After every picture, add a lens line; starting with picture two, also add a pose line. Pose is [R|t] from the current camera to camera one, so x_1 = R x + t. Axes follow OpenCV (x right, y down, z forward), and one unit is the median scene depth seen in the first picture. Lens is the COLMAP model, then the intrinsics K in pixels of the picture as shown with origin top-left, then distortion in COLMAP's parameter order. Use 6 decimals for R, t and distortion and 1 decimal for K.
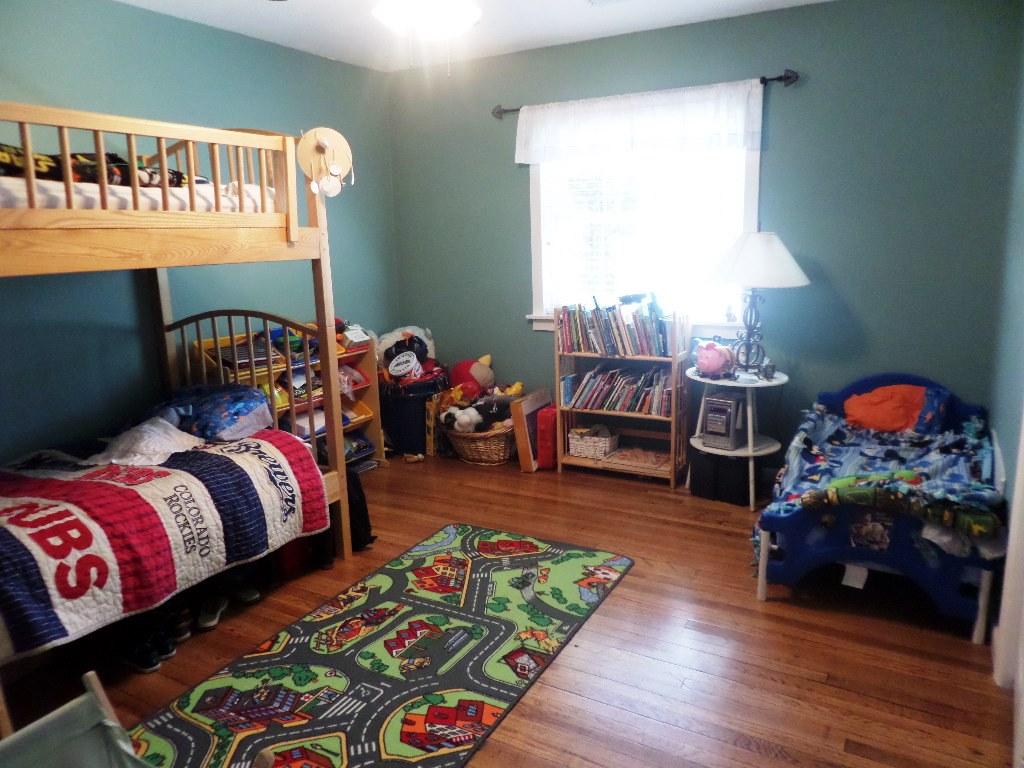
lens RADIAL K [[731.8, 0, 512.0], [0, 731.8, 384.0], [0, 0, 1]] dist [-0.005488, -0.005926]
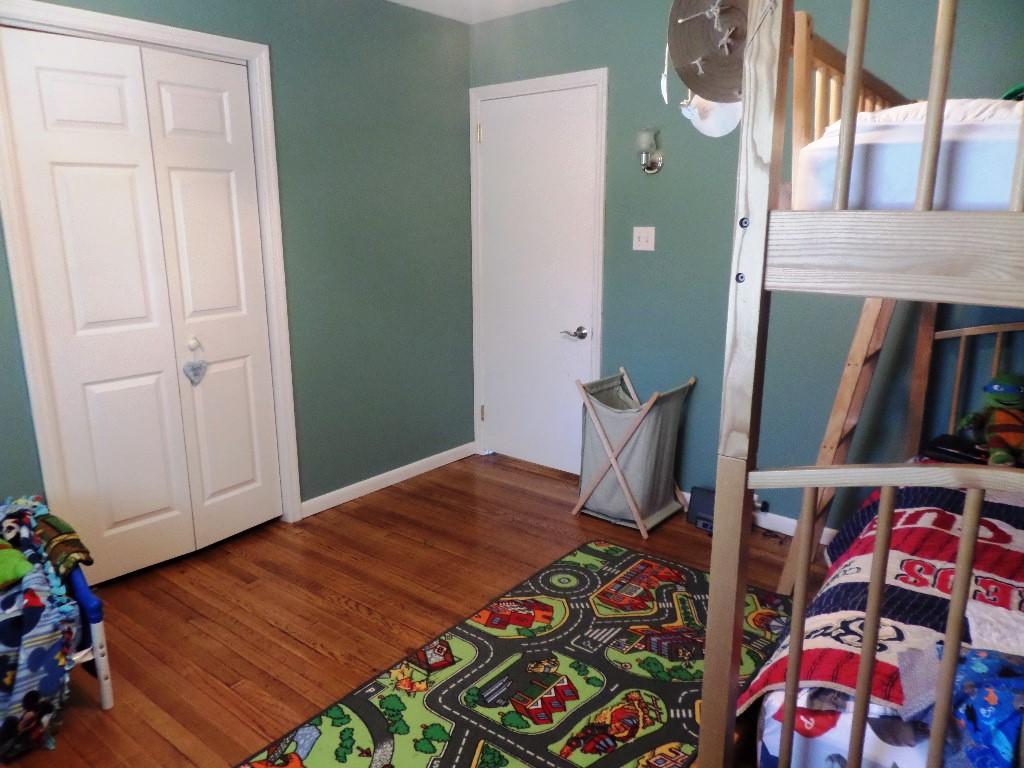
lens RADIAL K [[731.8, 0, 512.0], [0, 731.8, 384.0], [0, 0, 1]] dist [-0.005488, -0.005926]
pose [[-0.986850, -0.011287, 0.161243, -0.244828], [0.055476, 0.913312, 0.403464, -0.365175], [-0.151820, 0.407104, -0.900676, 1.731260]]
